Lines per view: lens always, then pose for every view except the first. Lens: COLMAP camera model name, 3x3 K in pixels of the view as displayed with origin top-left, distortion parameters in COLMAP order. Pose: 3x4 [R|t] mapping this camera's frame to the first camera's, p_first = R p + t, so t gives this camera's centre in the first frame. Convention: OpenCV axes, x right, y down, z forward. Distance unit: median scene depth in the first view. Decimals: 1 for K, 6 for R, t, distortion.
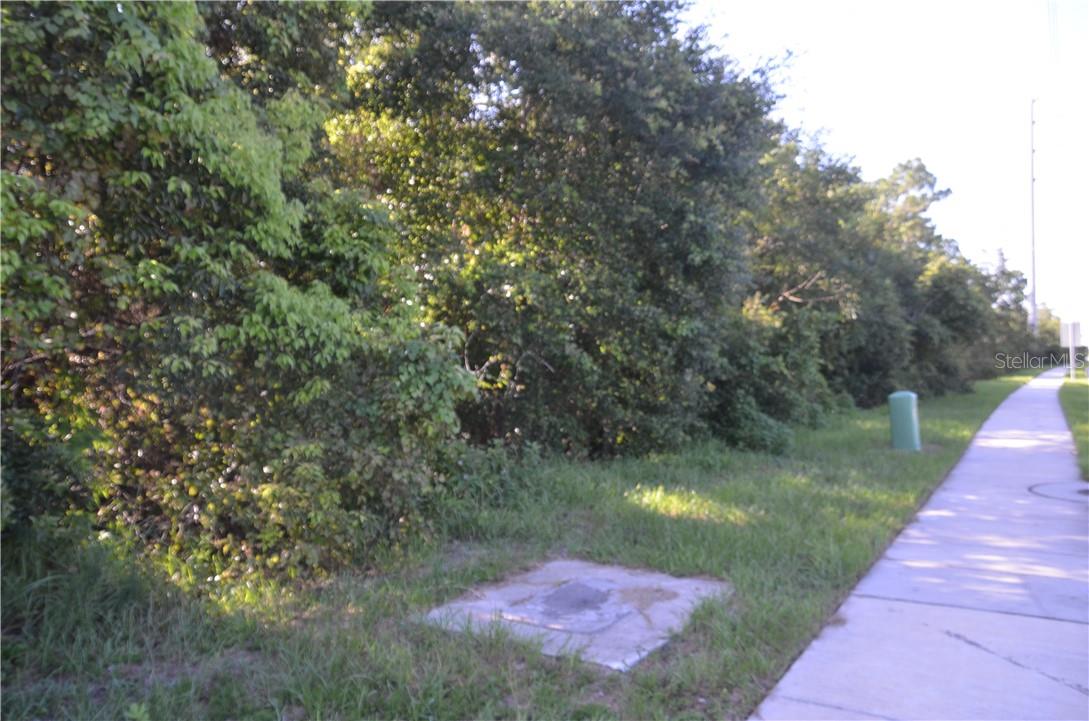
lens RADIAL K [[869.9, 0, 544.5], [0, 869.9, 360.5], [0, 0, 1]] dist [-0.124718, 0.118298]
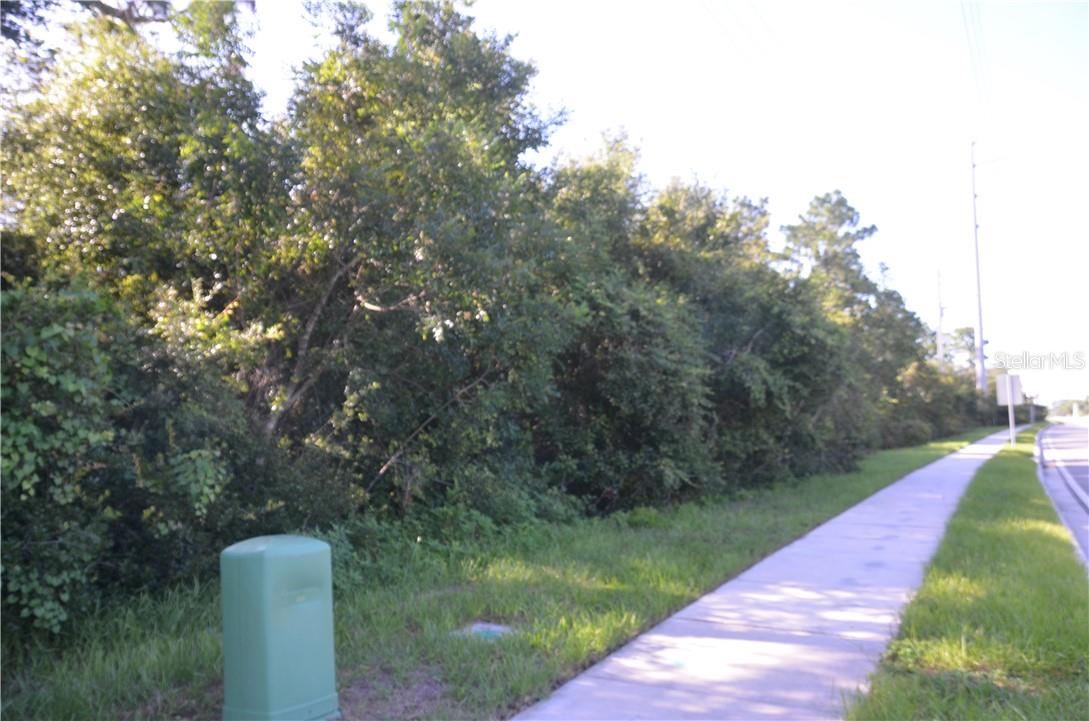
lens RADIAL K [[869.9, 0, 544.5], [0, 869.9, 360.5], [0, 0, 1]] dist [-0.124718, 0.118298]
pose [[0.999397, -0.000237, 0.034715, 0.107928], [0.002758, 0.997359, -0.072571, -0.001115], [-0.034606, 0.072623, 0.996759, 0.146029]]
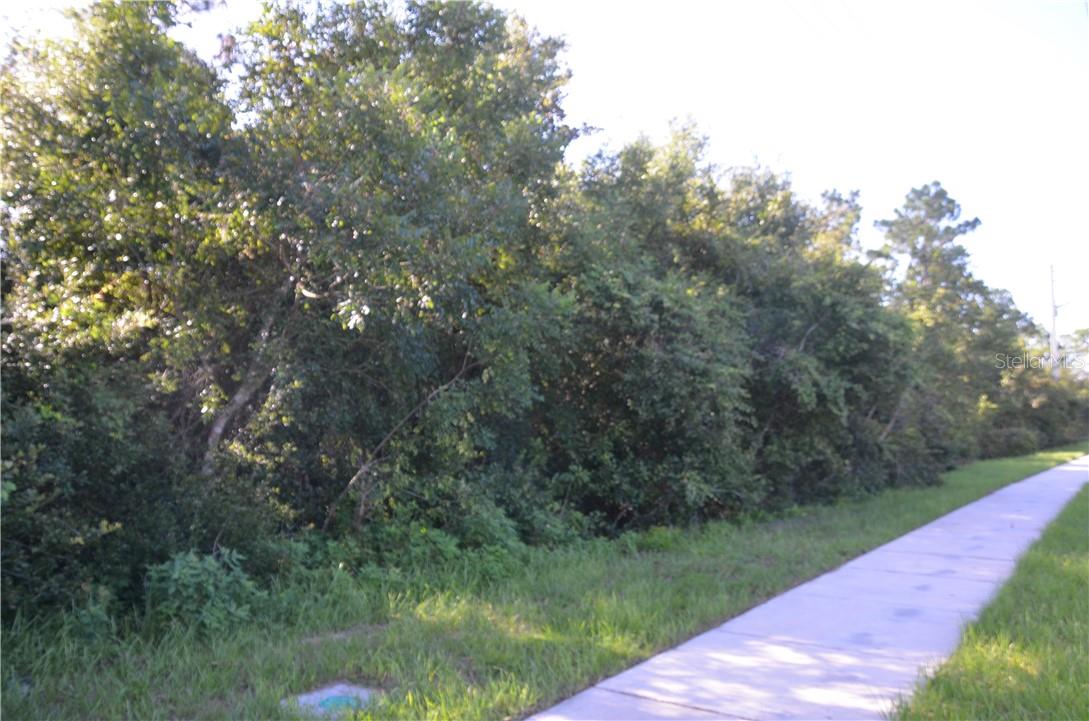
lens RADIAL K [[869.9, 0, 544.5], [0, 869.9, 360.5], [0, 0, 1]] dist [-0.124718, 0.118298]
pose [[0.996807, -0.001659, -0.079836, 0.128021], [-0.004566, 0.996965, -0.077719, -0.001455], [0.079722, 0.077836, 0.993774, 0.169617]]
